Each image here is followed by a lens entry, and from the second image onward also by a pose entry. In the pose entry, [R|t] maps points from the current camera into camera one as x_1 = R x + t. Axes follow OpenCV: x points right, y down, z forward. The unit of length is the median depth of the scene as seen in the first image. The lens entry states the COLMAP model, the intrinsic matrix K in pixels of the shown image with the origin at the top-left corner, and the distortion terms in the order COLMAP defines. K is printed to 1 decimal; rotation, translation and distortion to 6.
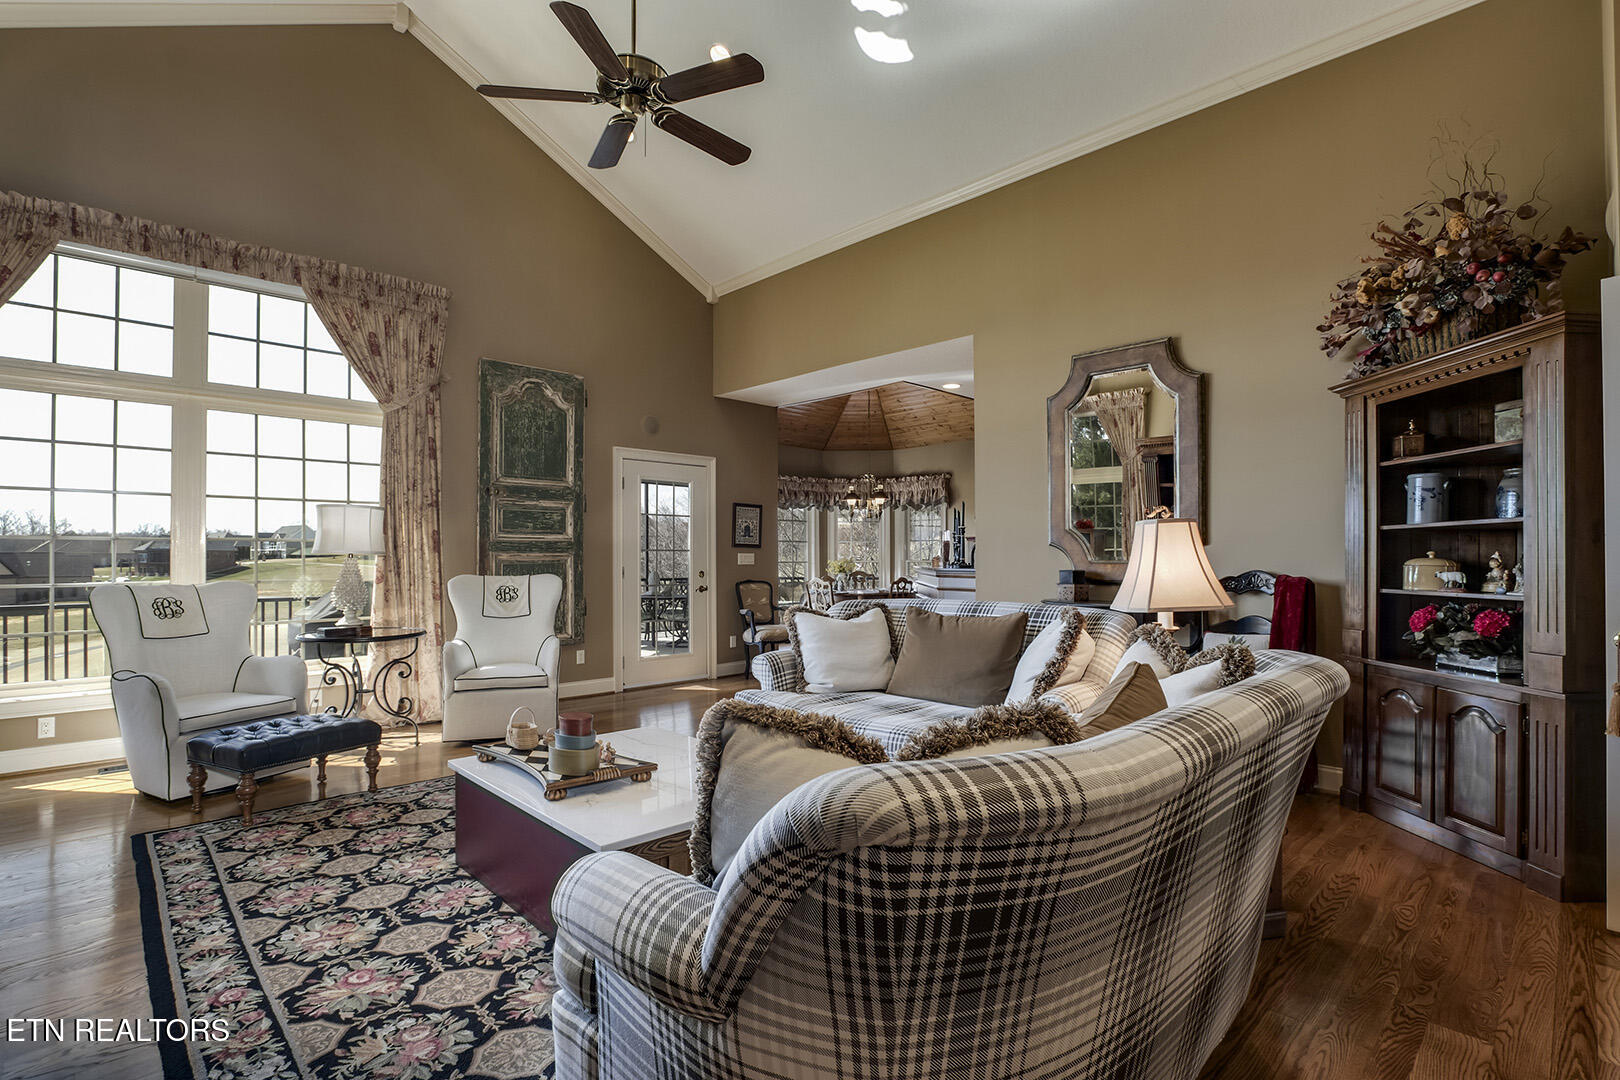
lens RADIAL K [[767.6, 0, 814.8], [0, 767.6, 550.4], [0, 0, 1]] dist [-0.021277, 0.002227]
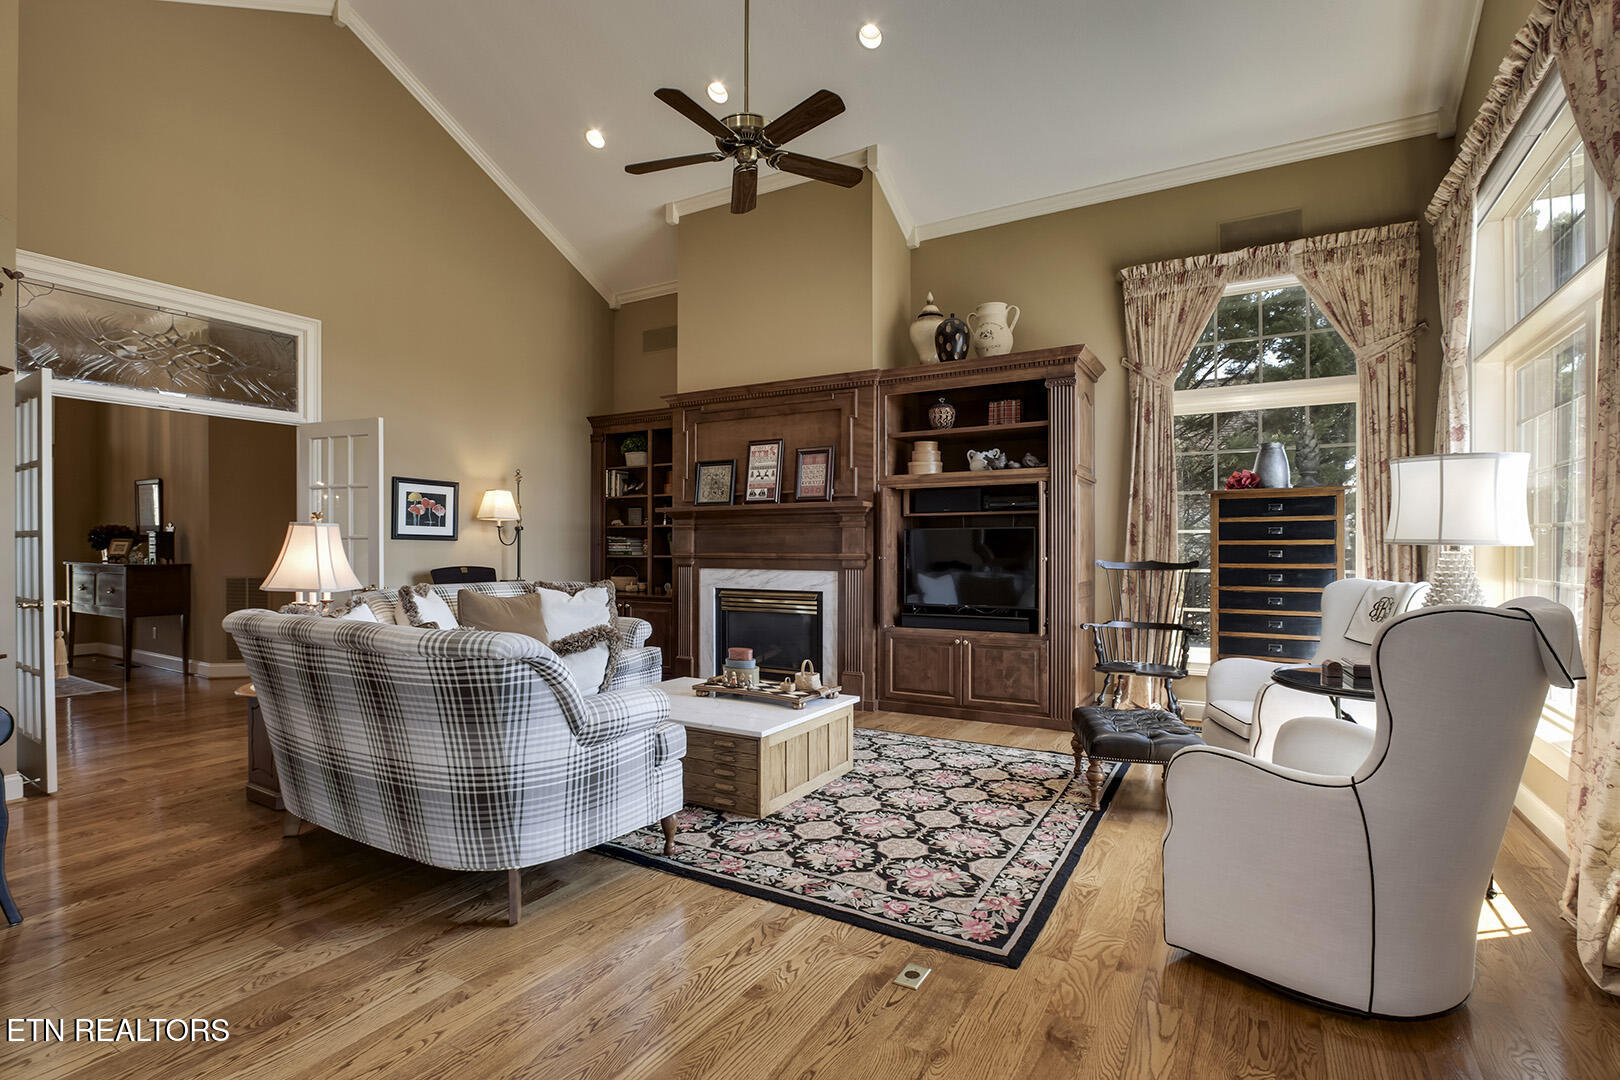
lens RADIAL K [[767.6, 0, 813.1], [0, 767.6, 547.6], [0, 0, 1]] dist [-0.021277, 0.002227]
pose [[-0.963995, -0.000553, -0.265920, -0.017937], [0.001812, 0.999961, -0.008650, 0.011039], [0.265914, -0.008821, -0.963956, 1.489064]]
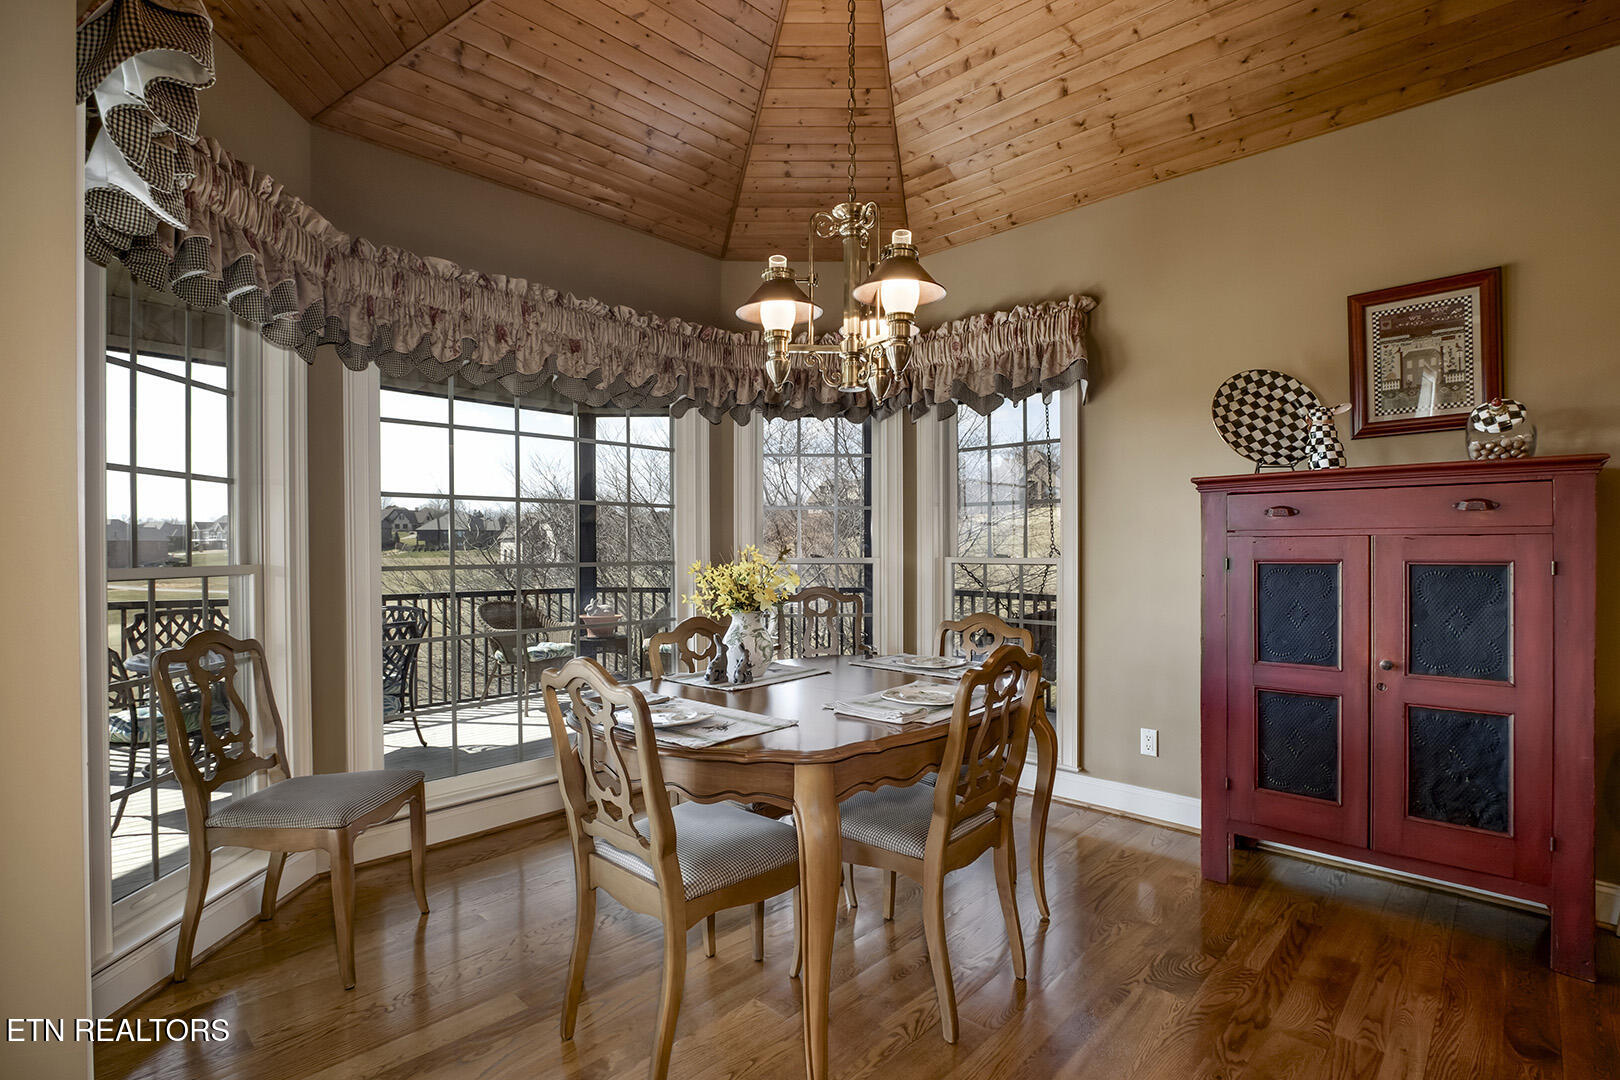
lens RADIAL K [[767.6, 0, 816.7], [0, 767.6, 549.6], [0, 0, 1]] dist [-0.021277, 0.002227]
pose [[0.999305, -0.001468, 0.037251, 0.103949], [0.000981, 0.999914, 0.013104, 0.010806], [-0.037267, -0.013058, 0.999220, 1.554987]]
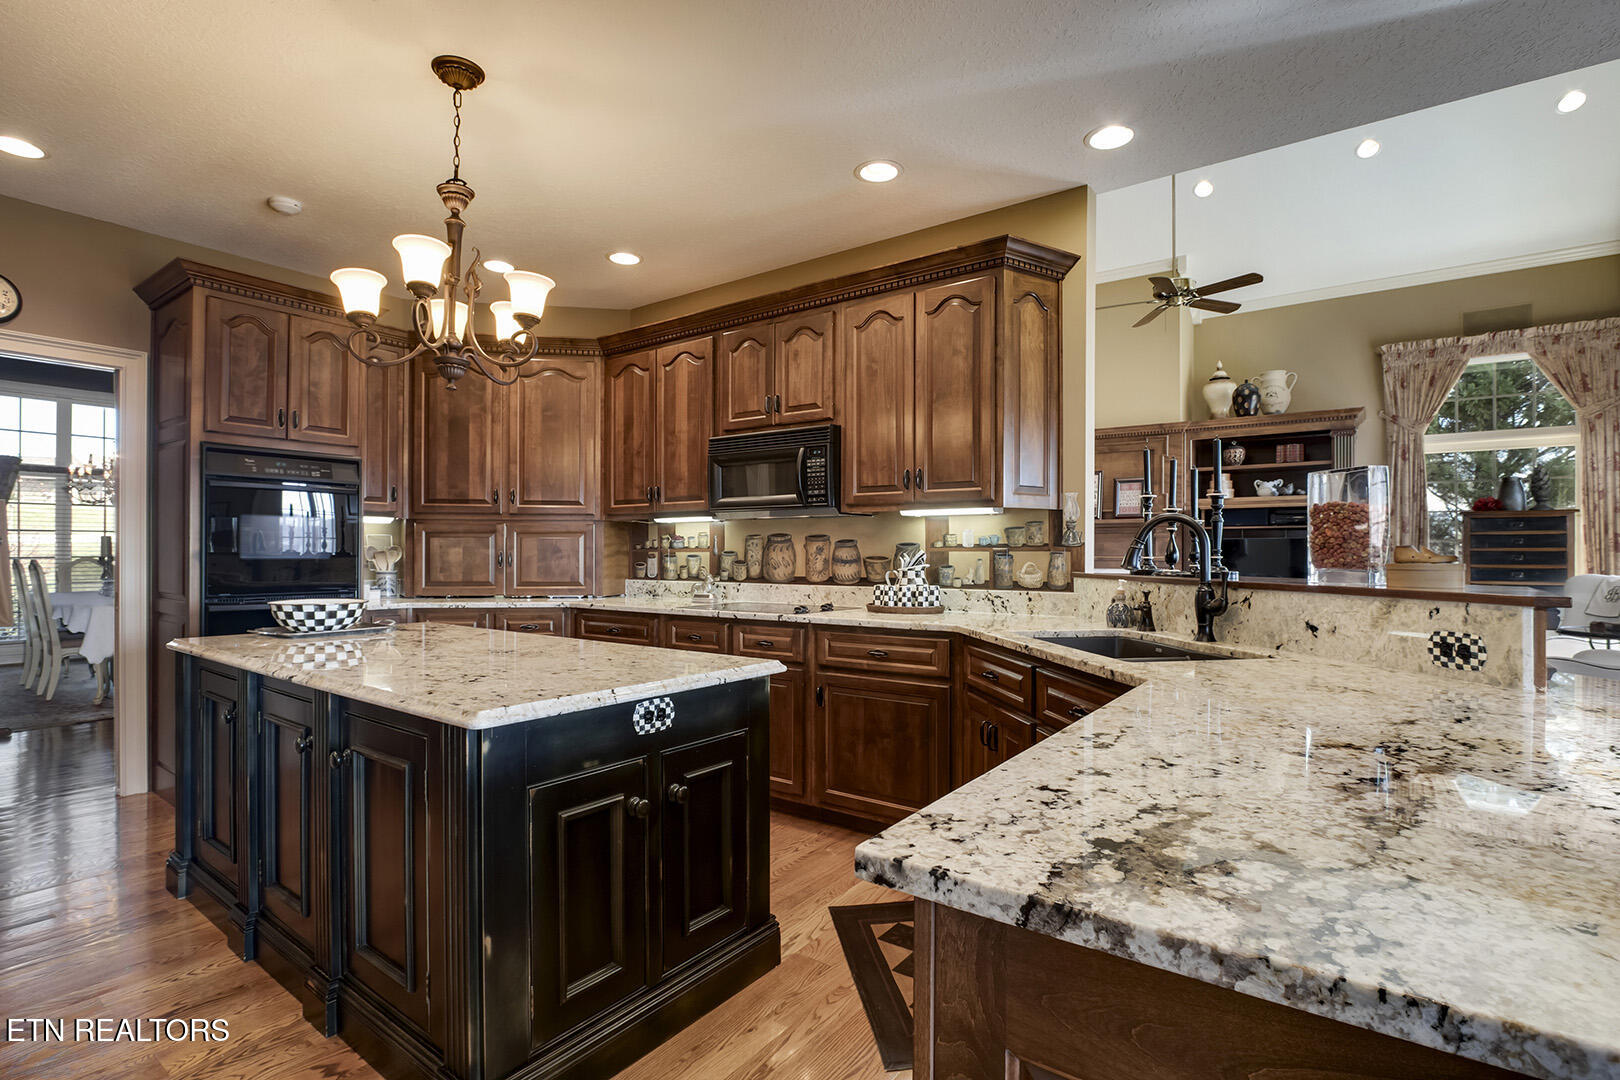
lens RADIAL K [[767.6, 0, 815.1], [0, 767.6, 548.9], [0, 0, 1]] dist [-0.021277, 0.002227]
pose [[-0.986300, -0.004731, -0.164894, 0.625630], [-0.002541, 0.999906, -0.013491, 0.017156], [0.164943, -0.012887, -0.986219, 1.835124]]
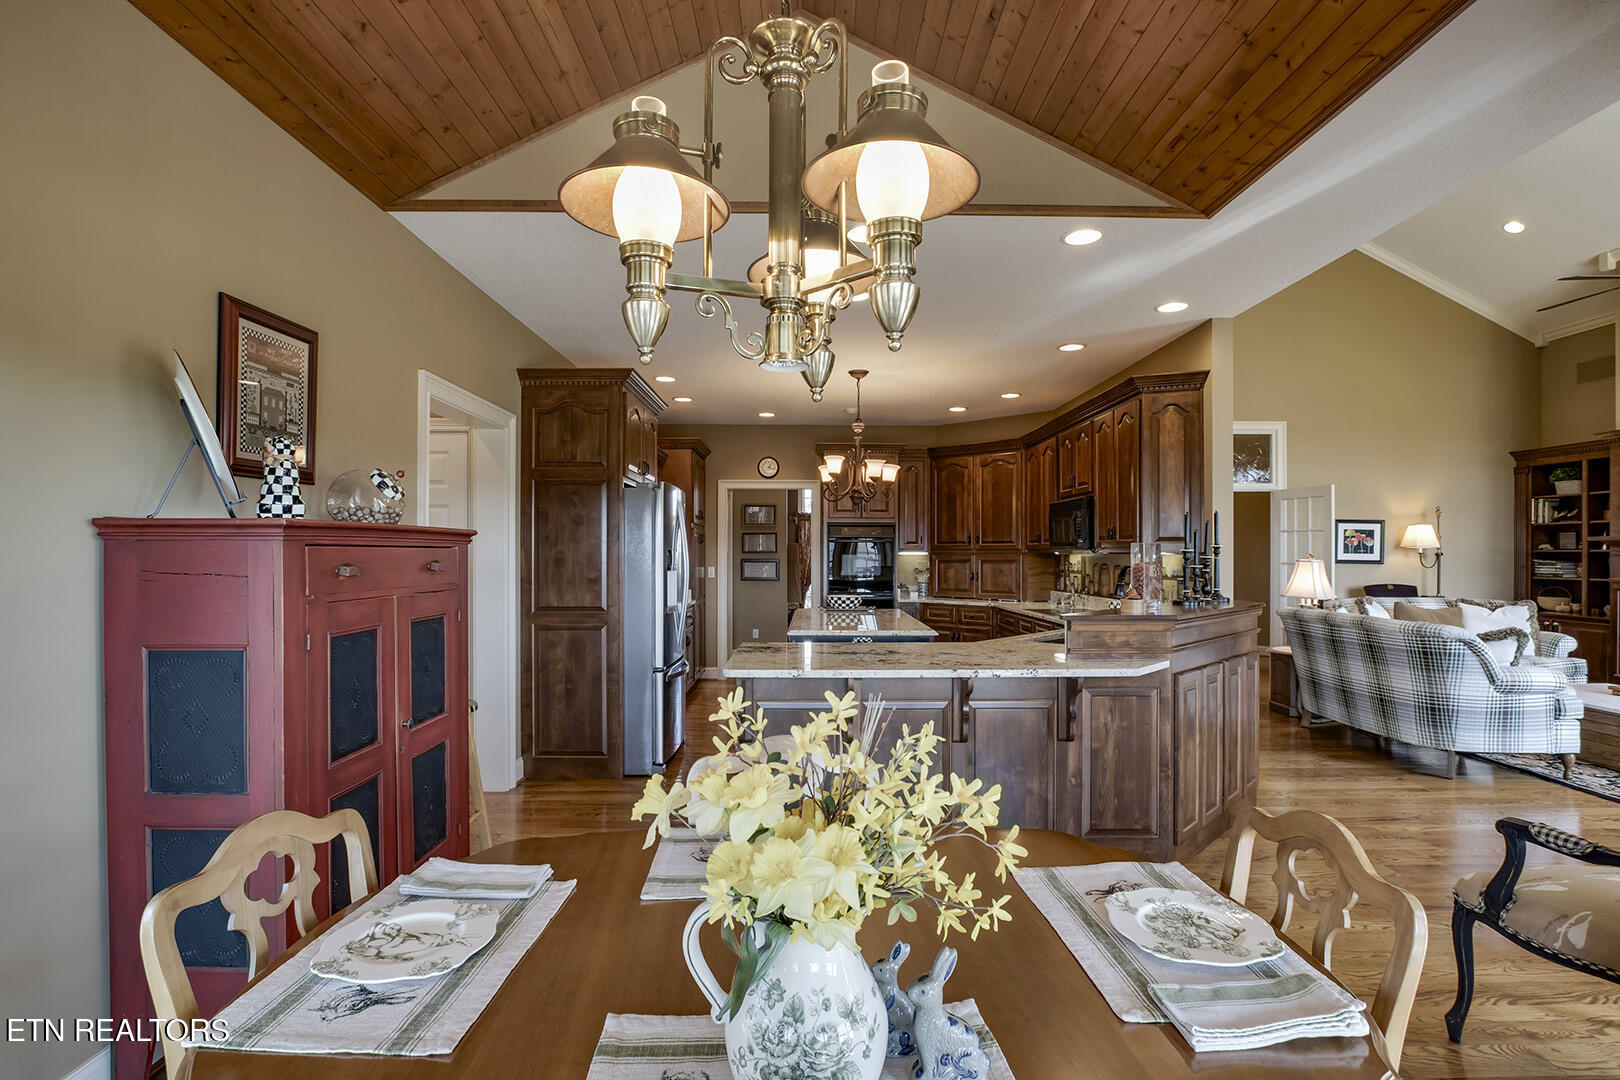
lens RADIAL K [[767.6, 0, 811.7], [0, 767.6, 551.1], [0, 0, 1]] dist [-0.021277, 0.002227]
pose [[-0.717128, -0.000170, 0.696942, -0.048183], [-0.008182, 0.999933, -0.008174, -0.019864], [-0.696894, -0.011564, -0.717081, 2.235450]]
